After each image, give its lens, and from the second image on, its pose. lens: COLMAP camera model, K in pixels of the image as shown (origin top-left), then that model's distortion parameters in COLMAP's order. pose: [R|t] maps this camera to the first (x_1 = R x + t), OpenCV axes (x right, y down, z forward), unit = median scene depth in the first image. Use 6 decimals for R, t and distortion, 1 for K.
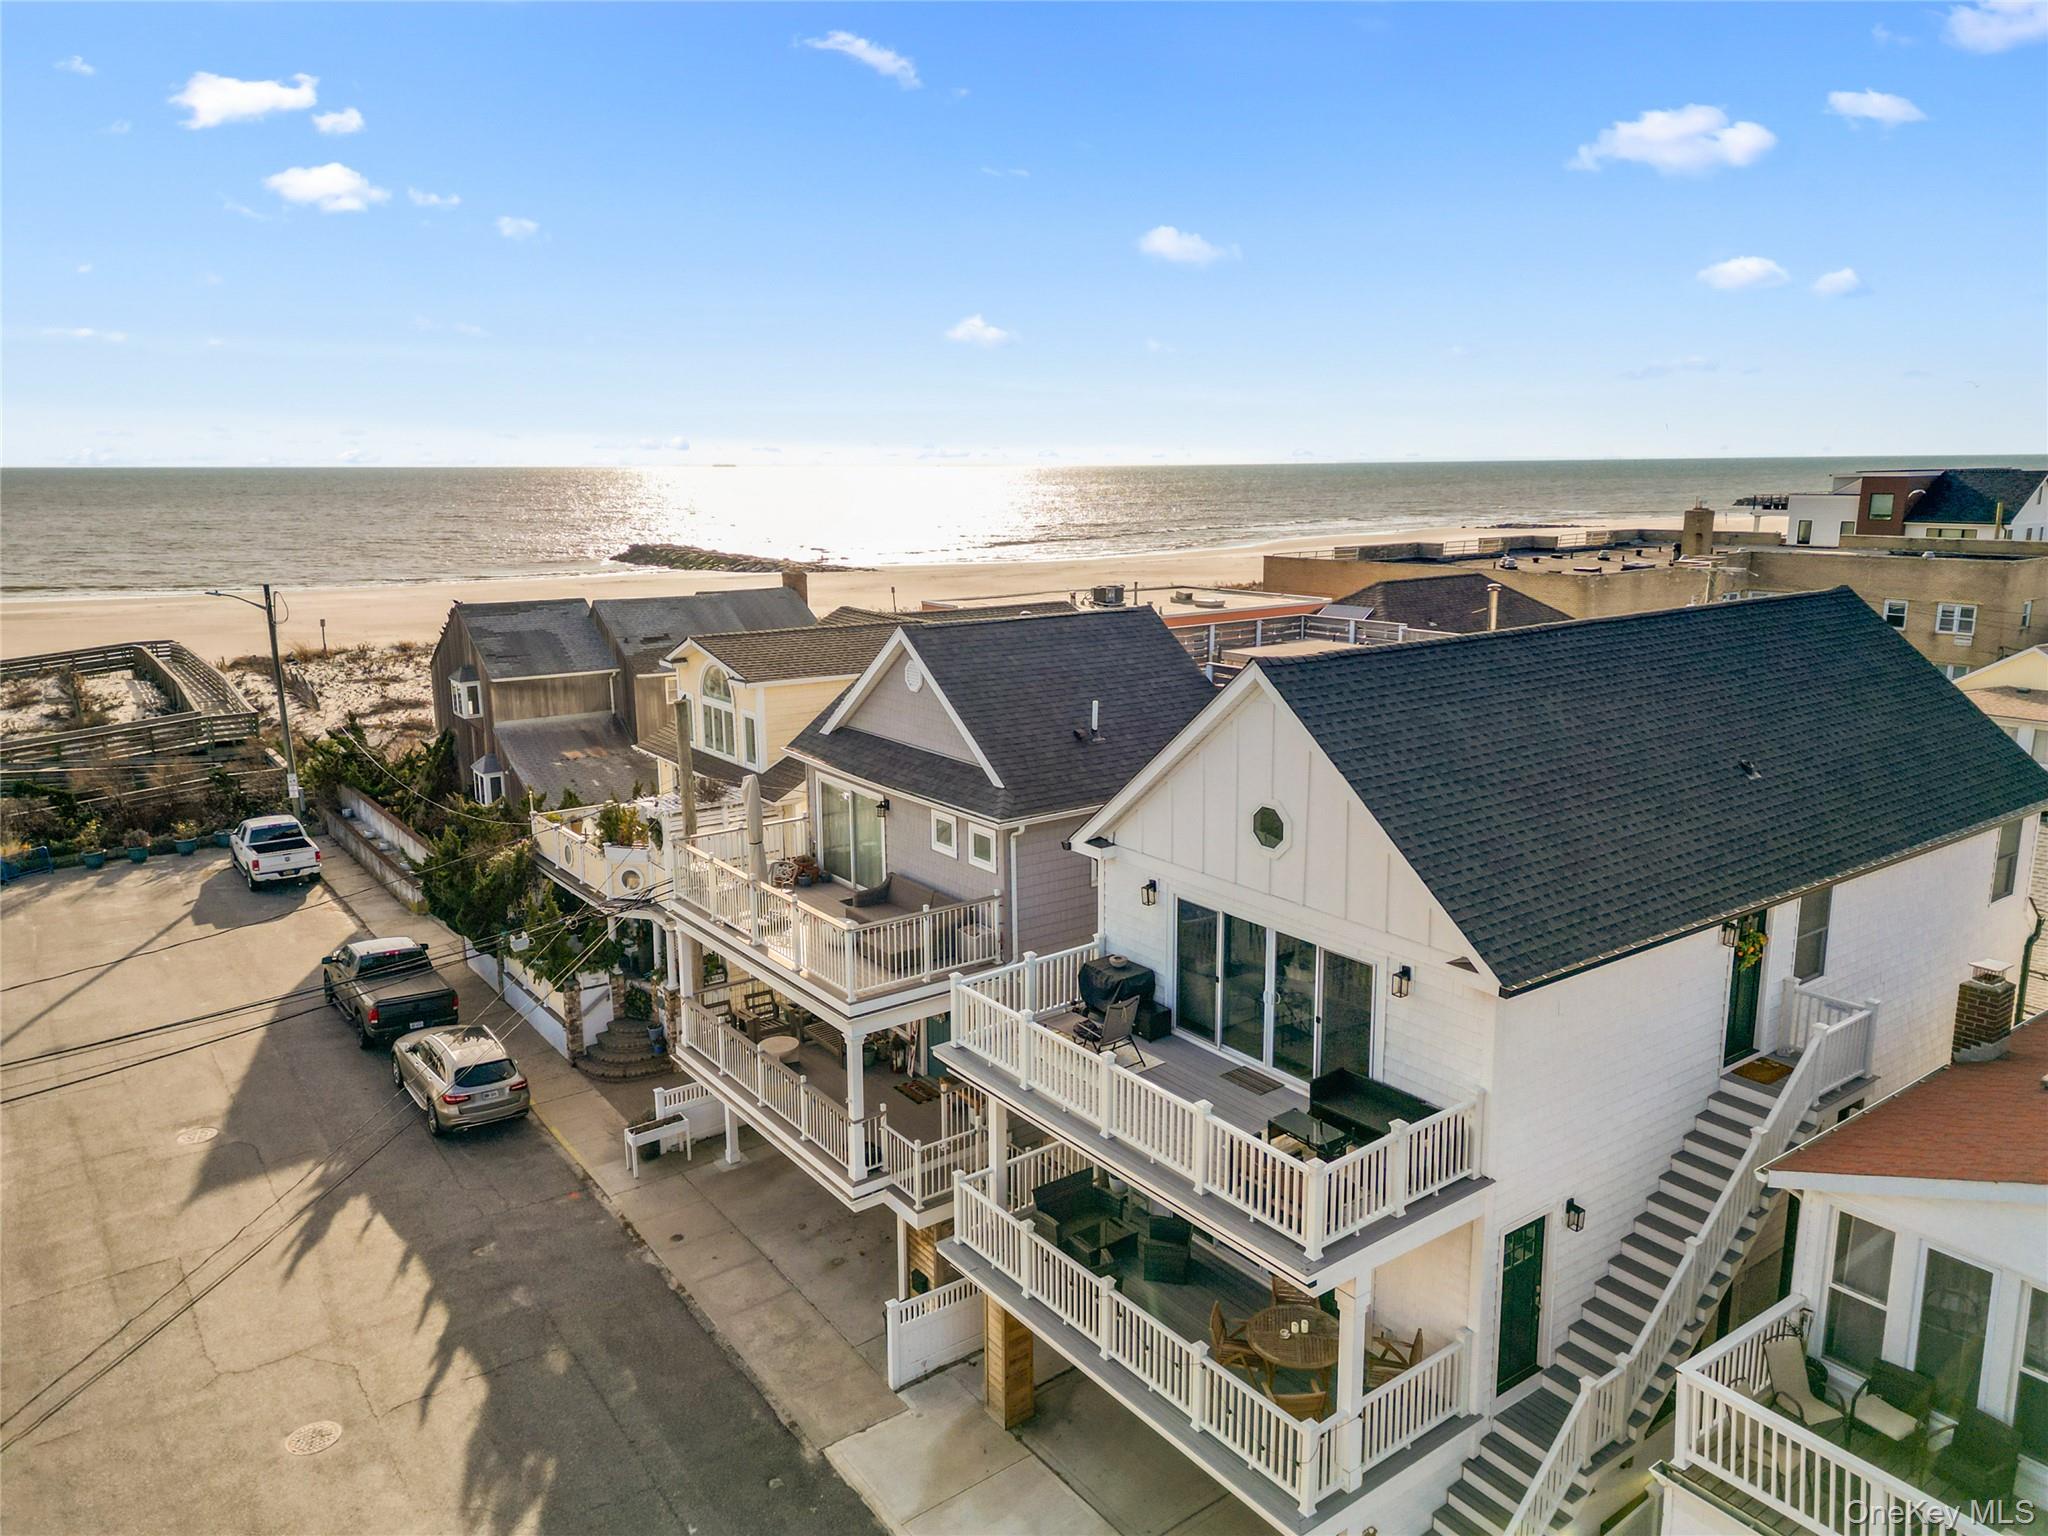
lens RADIAL K [[1421.4, 0, 1024.0], [0, 1421.4, 768.0], [0, 0, 1]] dist [0.085841, -0.079153]
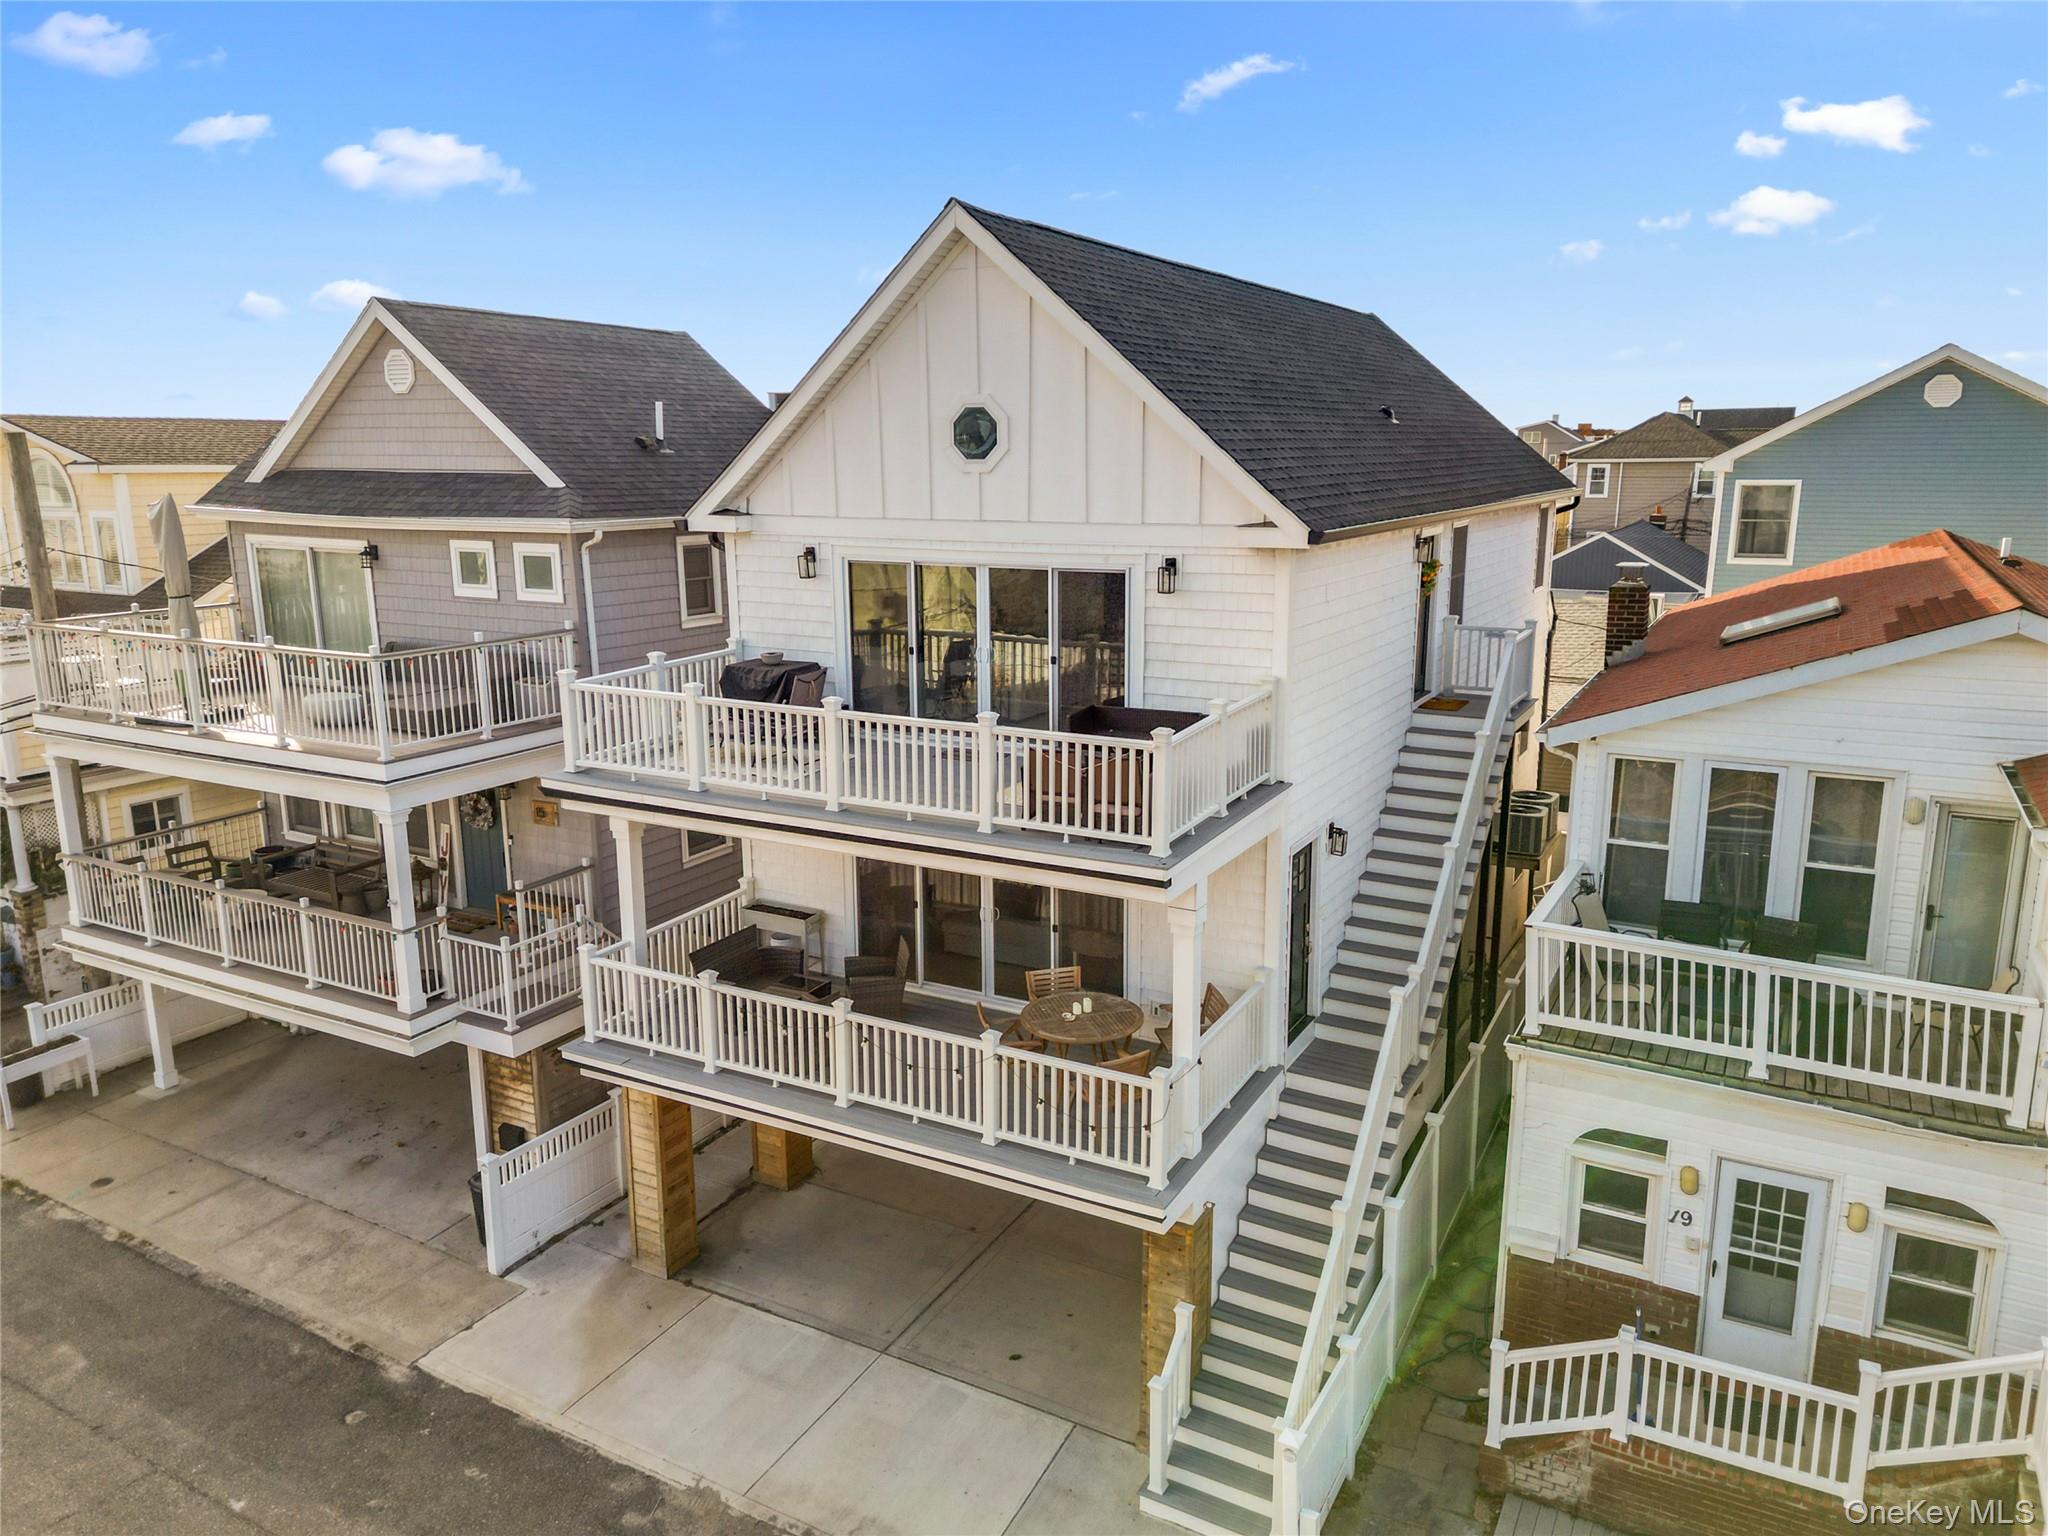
lens RADIAL K [[1421.4, 0, 1024.0], [0, 1421.4, 768.0], [0, 0, 1]] dist [0.085841, -0.079153]
pose [[0.907921, -0.088291, 0.409737, -0.126031], [0.087365, 0.995955, 0.021021, 0.178864], [-0.409935, 0.016711, 0.911962, 0.204381]]
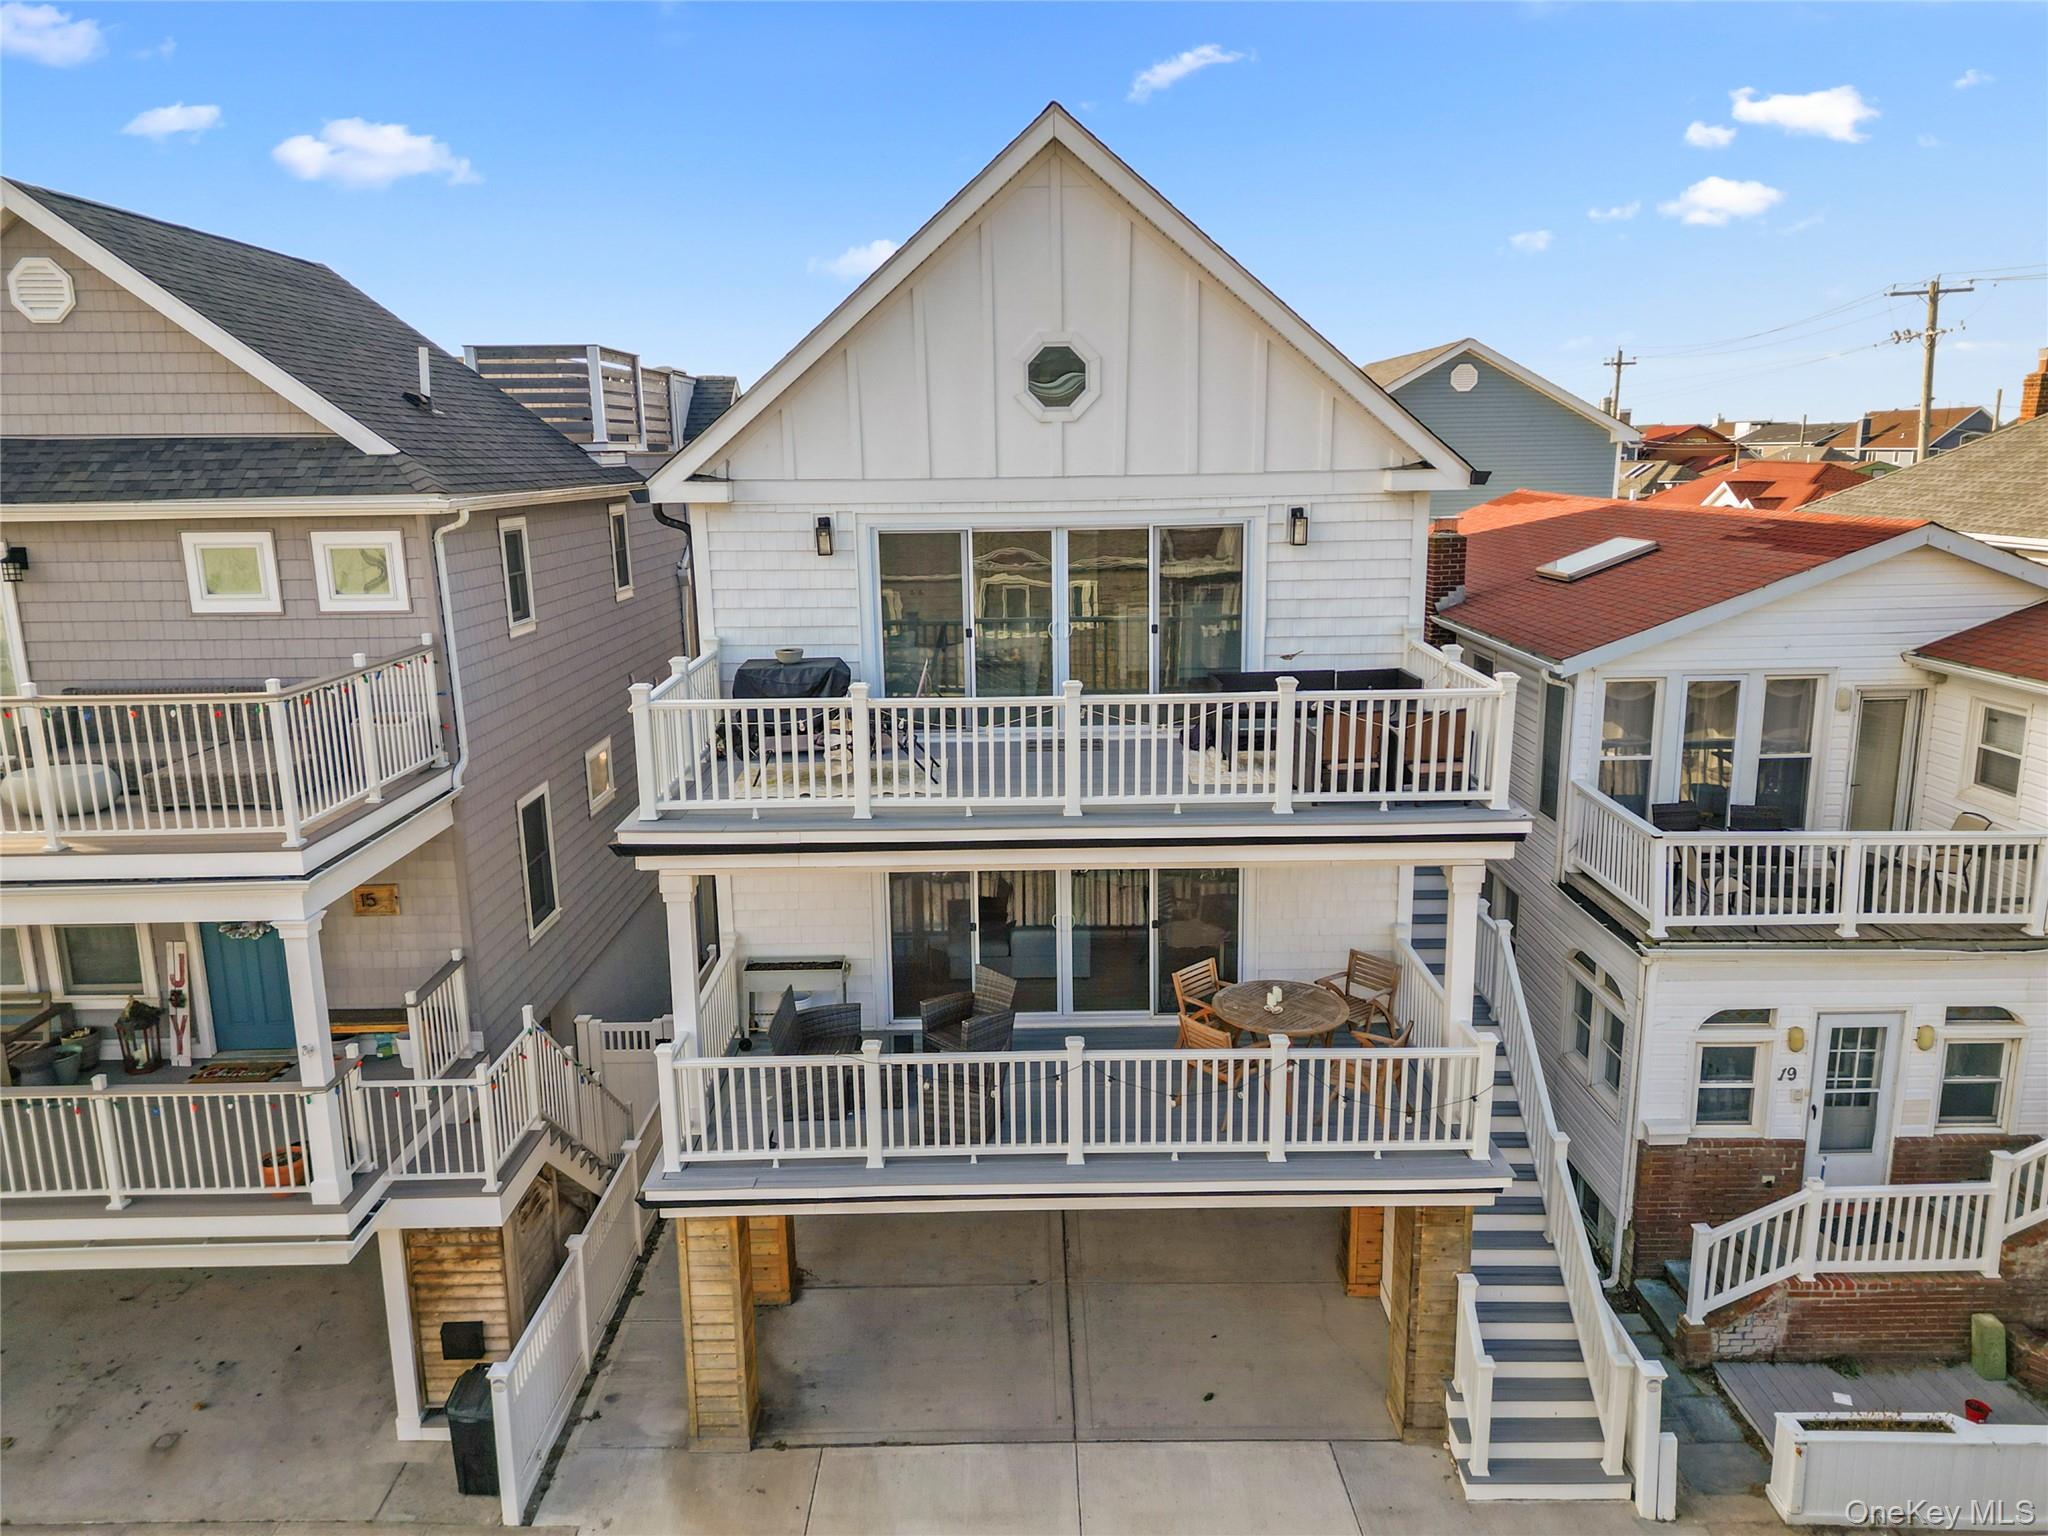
lens RADIAL K [[1417.7, 0, 1024.0], [0, 1417.7, 768.0], [0, 0, 1]] dist [0.066937, -0.053678]
pose [[0.588712, -0.177712, 0.788567, -0.356796], [0.181552, 0.979680, 0.085242, 0.139917], [-0.787691, 0.092983, 0.609013, 0.491365]]
